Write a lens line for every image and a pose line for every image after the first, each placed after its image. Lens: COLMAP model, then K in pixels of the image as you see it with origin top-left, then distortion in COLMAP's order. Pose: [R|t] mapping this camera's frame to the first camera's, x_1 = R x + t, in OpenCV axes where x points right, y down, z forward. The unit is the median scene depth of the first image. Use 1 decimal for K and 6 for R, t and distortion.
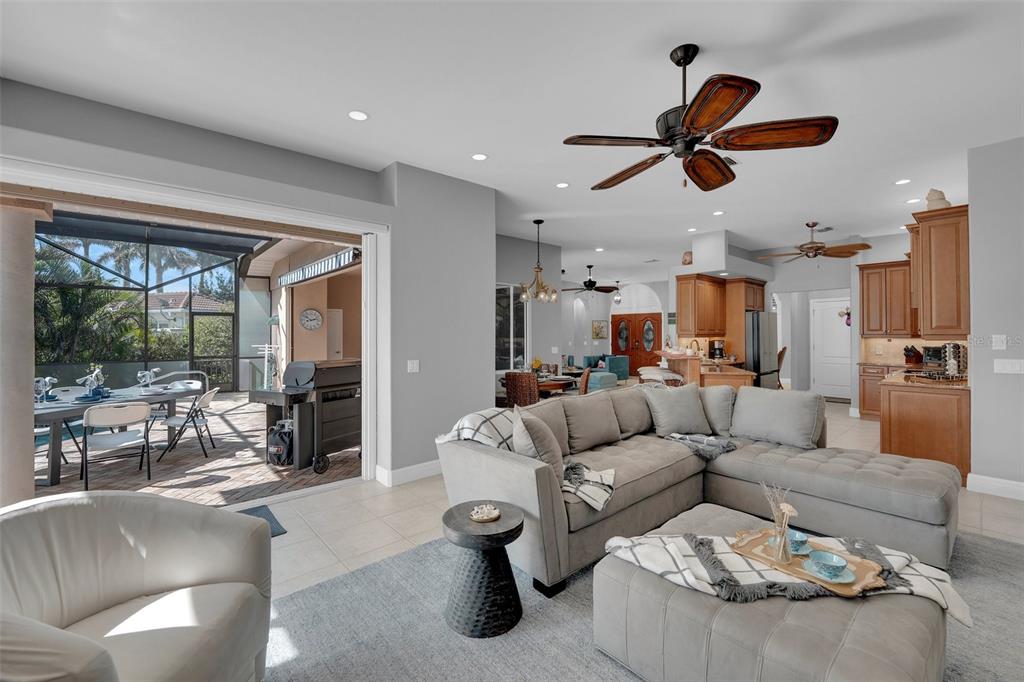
lens RADIAL K [[428.9, 0, 514.7], [0, 428.9, 343.3], [0, 0, 1]] dist [-0.003099, -0.000337]
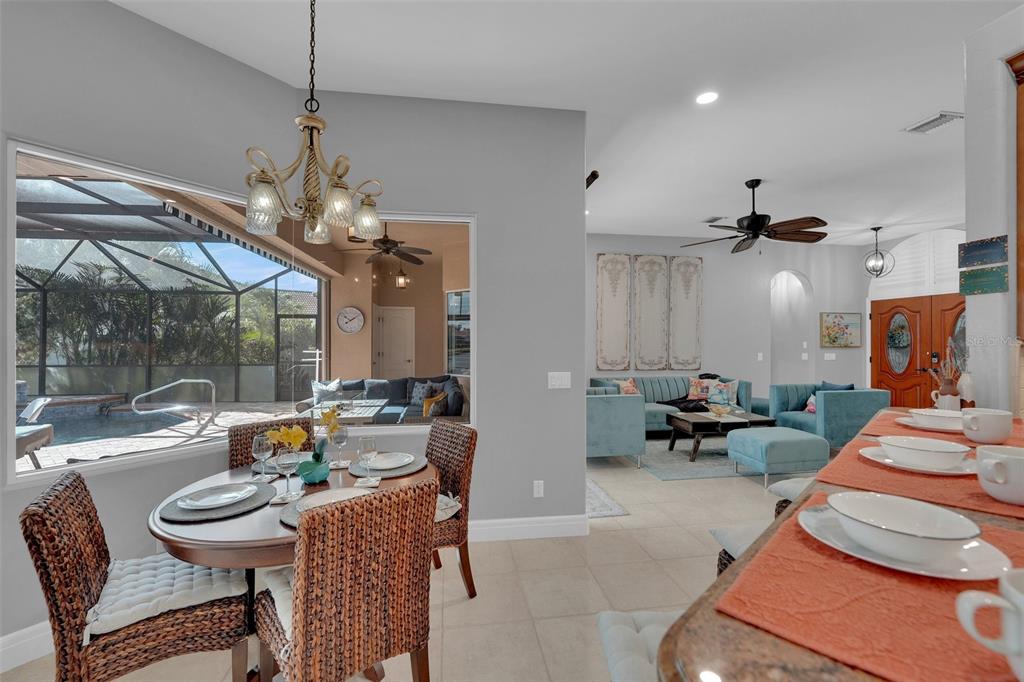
lens RADIAL K [[428.9, 0, 514.7], [0, 428.9, 343.3], [0, 0, 1]] dist [-0.003099, -0.000337]
pose [[0.840656, 0.006889, -0.541526, 0.159264], [-0.015289, 0.999822, -0.011015, -0.005490], [0.541354, 0.017539, 0.840612, 0.386359]]
